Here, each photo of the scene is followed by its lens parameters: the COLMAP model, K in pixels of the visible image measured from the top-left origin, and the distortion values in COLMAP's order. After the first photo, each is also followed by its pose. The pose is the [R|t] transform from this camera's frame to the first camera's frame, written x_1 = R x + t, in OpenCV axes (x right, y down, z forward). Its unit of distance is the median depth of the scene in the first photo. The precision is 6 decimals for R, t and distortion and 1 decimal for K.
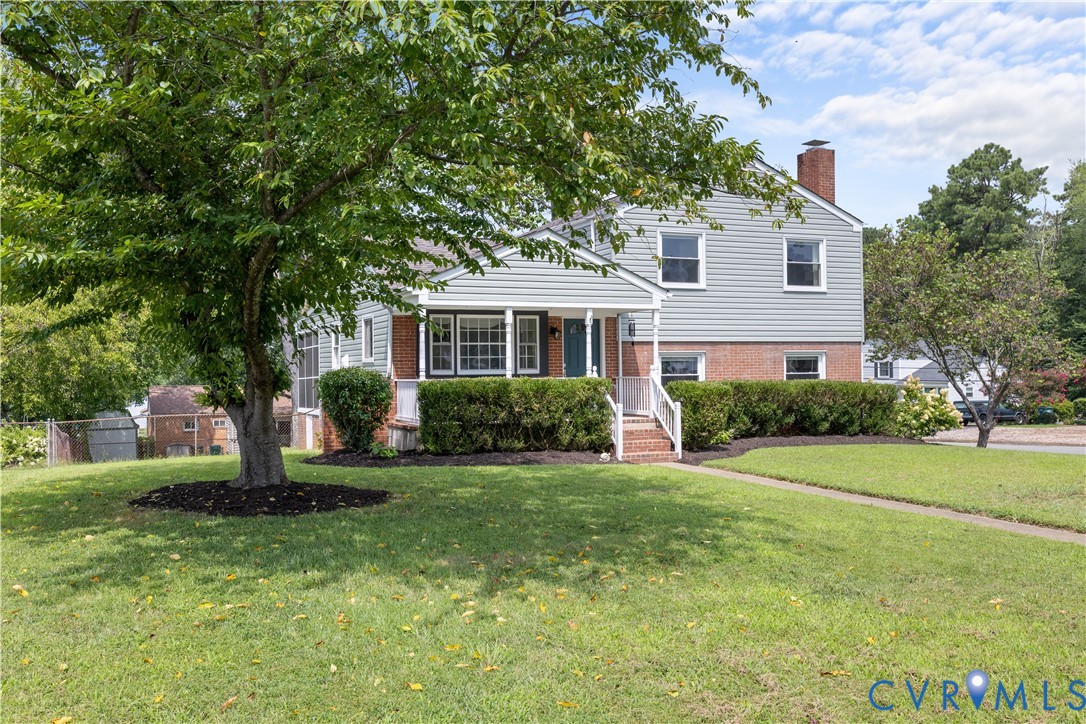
lens RADIAL K [[977.4, 0, 543.0], [0, 977.4, 362.0], [0, 0, 1]] dist [-0.004923, -0.005433]
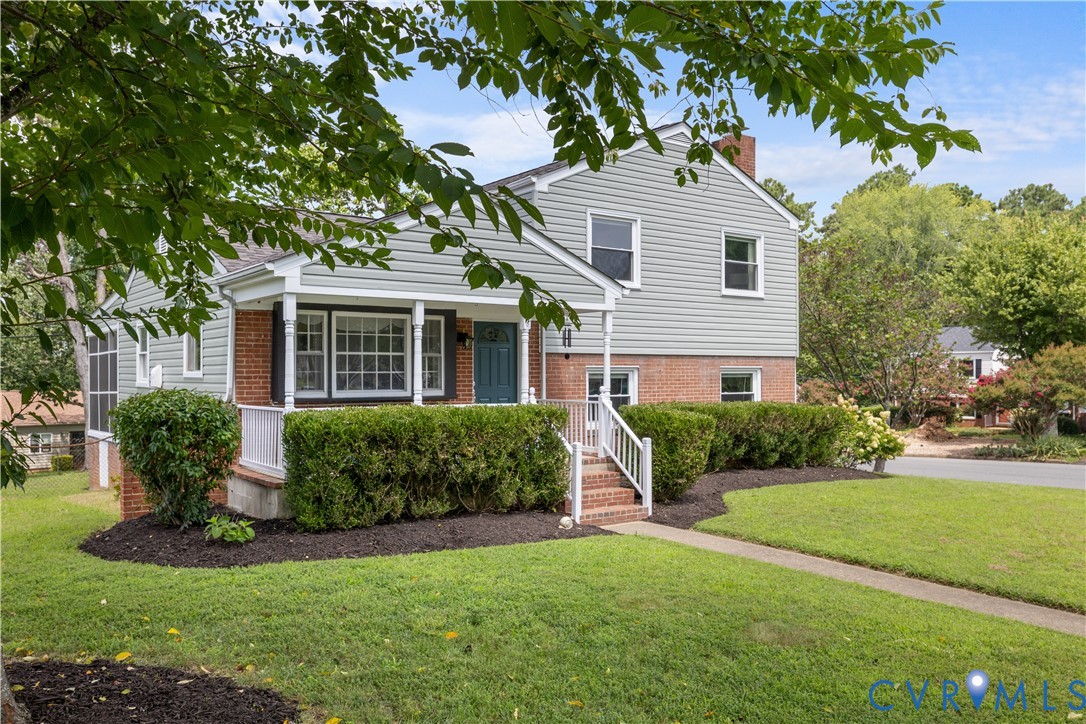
lens RADIAL K [[873.2, 0, 544.8], [0, 873.2, 373.2], [0, 0, 1]] dist [-0.001869, 0.000970]
pose [[0.974330, 0.010171, 0.224897, -0.080175], [-0.011718, 0.999916, 0.005543, -0.009615], [-0.224822, -0.008036, 0.974367, 0.361741]]
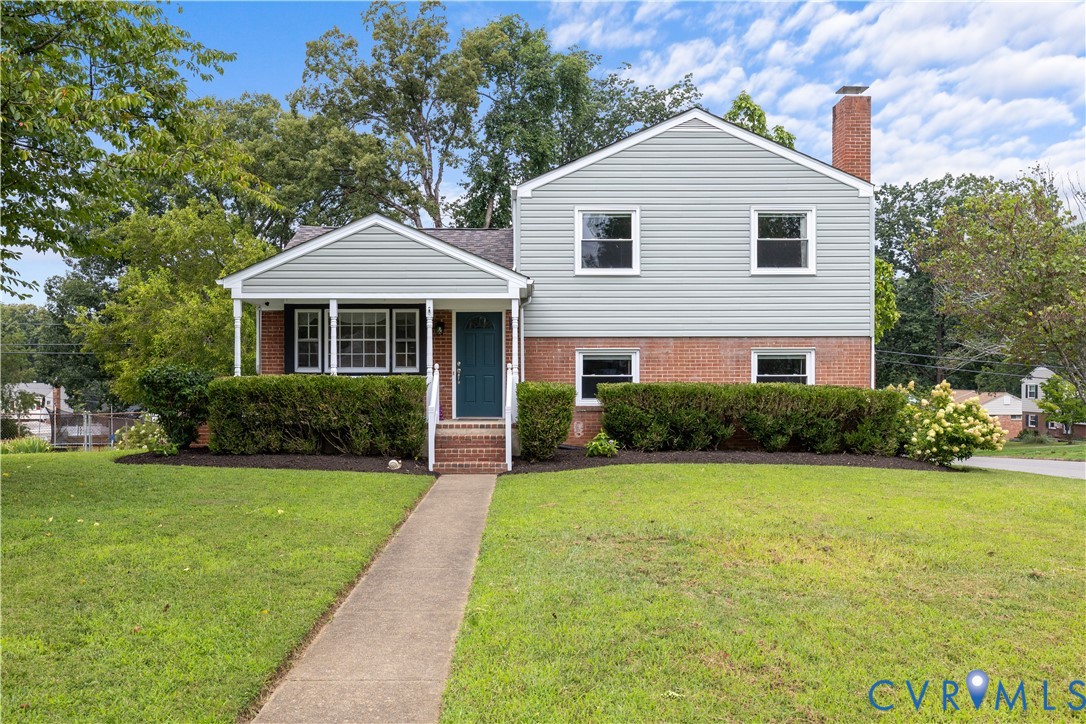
lens RADIAL K [[988.9, 0, 523.4], [0, 988.9, 378.2], [0, 0, 1]] dist [-0.003531, 0.000234]
pose [[0.921351, 0.009441, -0.388617, 0.464656], [-0.005277, 0.999917, 0.011783, 0.006320], [0.388696, -0.008805, 0.921324, 0.190182]]
